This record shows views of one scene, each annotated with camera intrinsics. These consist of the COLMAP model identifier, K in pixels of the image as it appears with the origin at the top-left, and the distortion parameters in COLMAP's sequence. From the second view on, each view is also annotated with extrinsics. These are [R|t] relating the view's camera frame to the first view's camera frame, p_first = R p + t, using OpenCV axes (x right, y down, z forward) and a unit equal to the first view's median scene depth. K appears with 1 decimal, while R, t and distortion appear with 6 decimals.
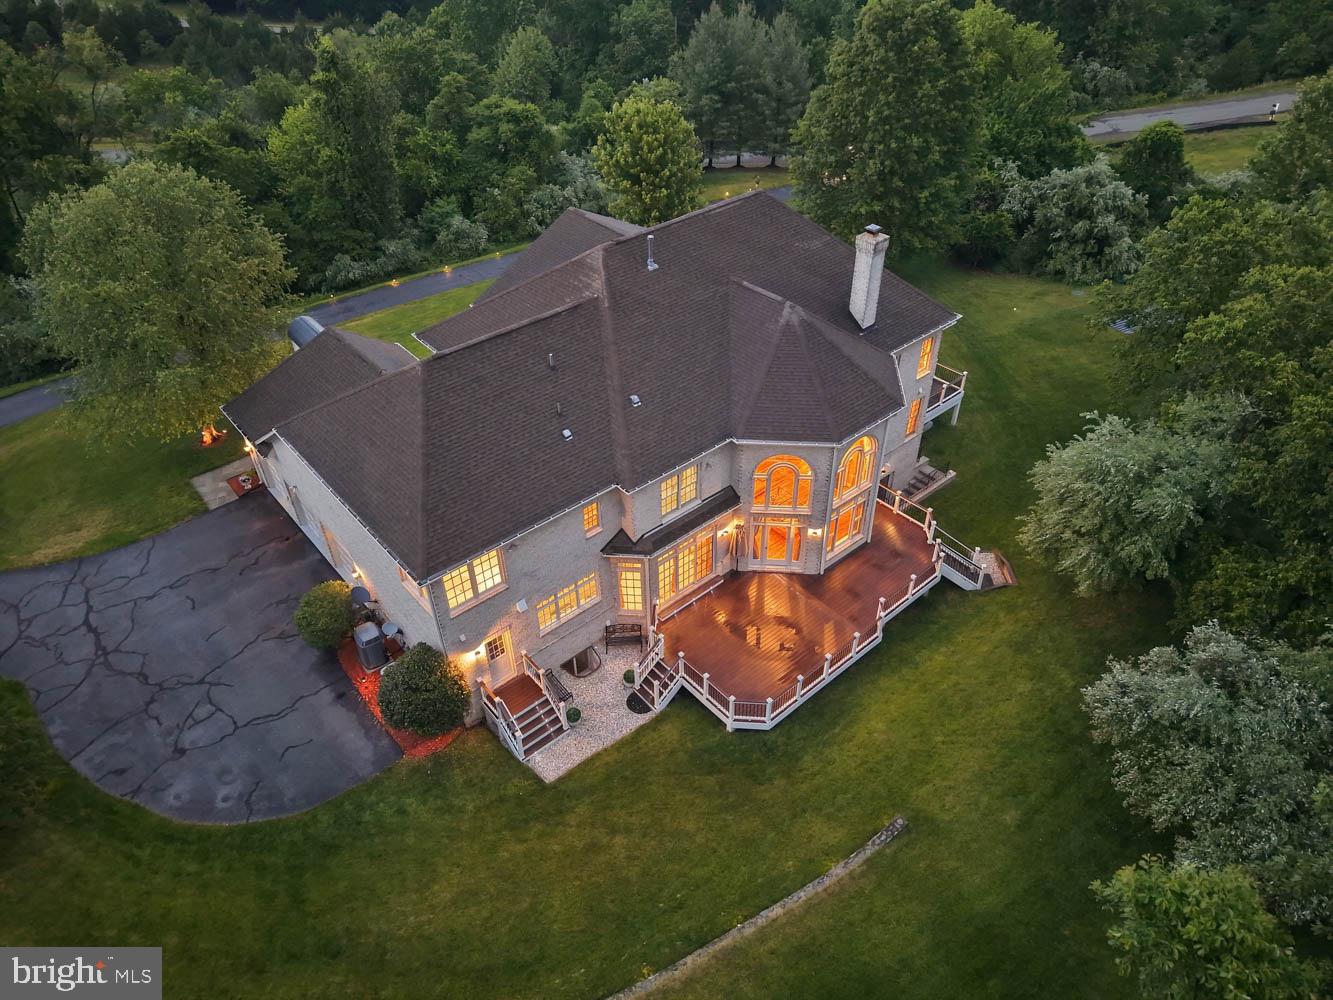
lens RADIAL K [[895.8, 0, 666.5], [0, 895.8, 500.0], [0, 0, 1]] dist [0.010176, -0.001776]
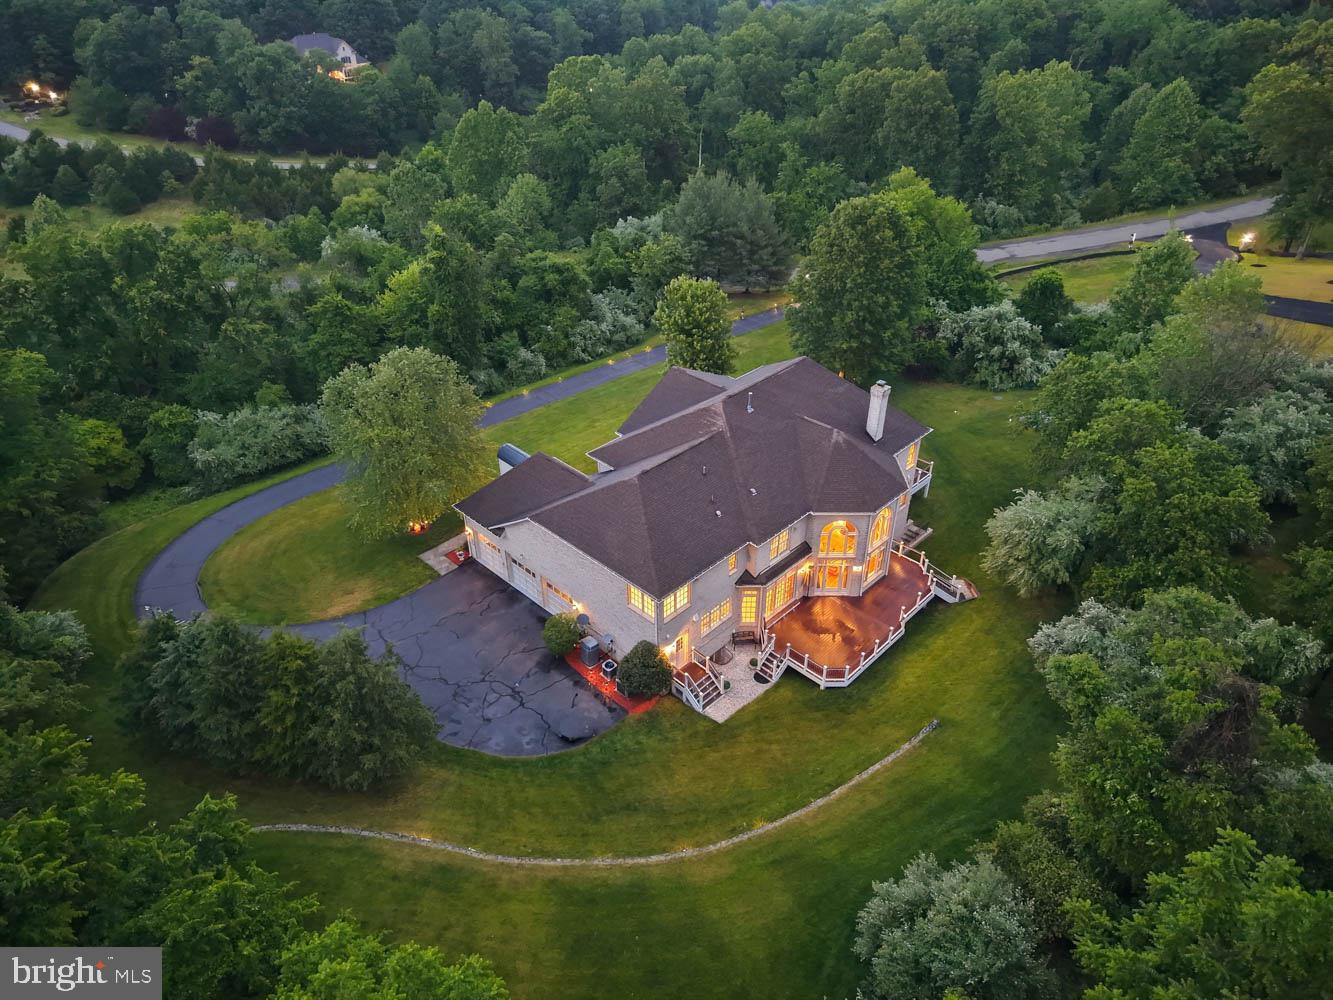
lens RADIAL K [[896.9, 0, 666.5], [0, 896.9, 500.0], [0, 0, 1]] dist [0.032976, -0.034580]
pose [[0.996214, -0.038737, 0.077824, -0.276456], [0.045209, 0.995507, -0.083203, 0.029828], [-0.074251, 0.086407, 0.993489, -0.547370]]
